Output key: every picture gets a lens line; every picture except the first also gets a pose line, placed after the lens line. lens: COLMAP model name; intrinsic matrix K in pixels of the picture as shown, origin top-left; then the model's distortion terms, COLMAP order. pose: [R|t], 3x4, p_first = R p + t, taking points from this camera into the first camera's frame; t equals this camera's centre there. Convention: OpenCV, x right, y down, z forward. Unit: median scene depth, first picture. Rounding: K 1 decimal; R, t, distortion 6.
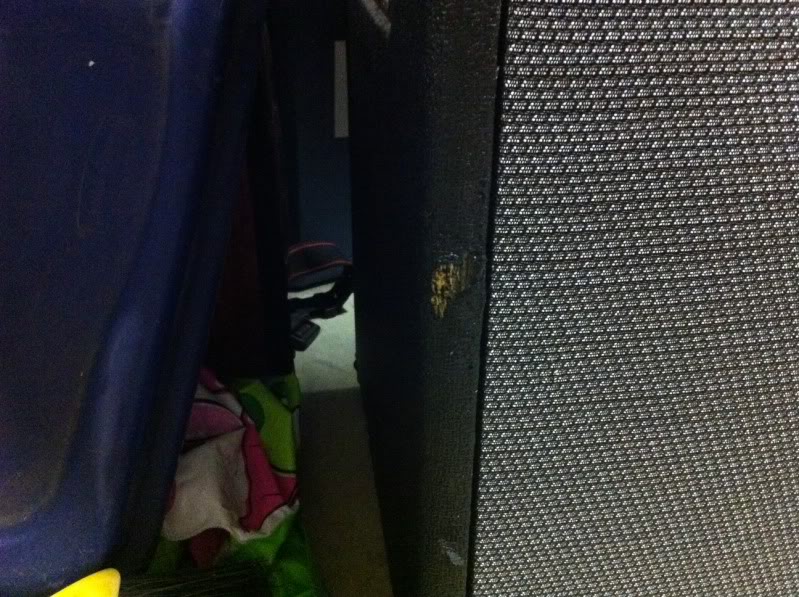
lens RADIAL K [[858.7, 0, 399.5], [0, 858.7, 298.5], [0, 0, 1]] dist [0.004102, -0.005612]
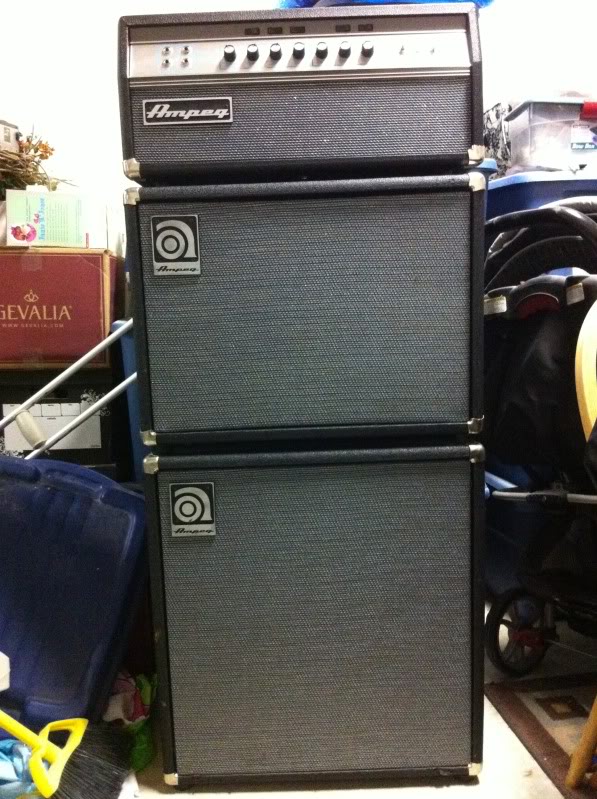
lens RADIAL K [[858.7, 0, 298.5], [0, 858.7, 399.5], [0, 0, 1]] dist [0.004102, -0.005612]
pose [[0.991825, -0.011163, -0.127119, 0.821380], [-0.028867, 0.950715, -0.308719, 0.106067], [0.124300, 0.309864, 0.942621, -2.171725]]
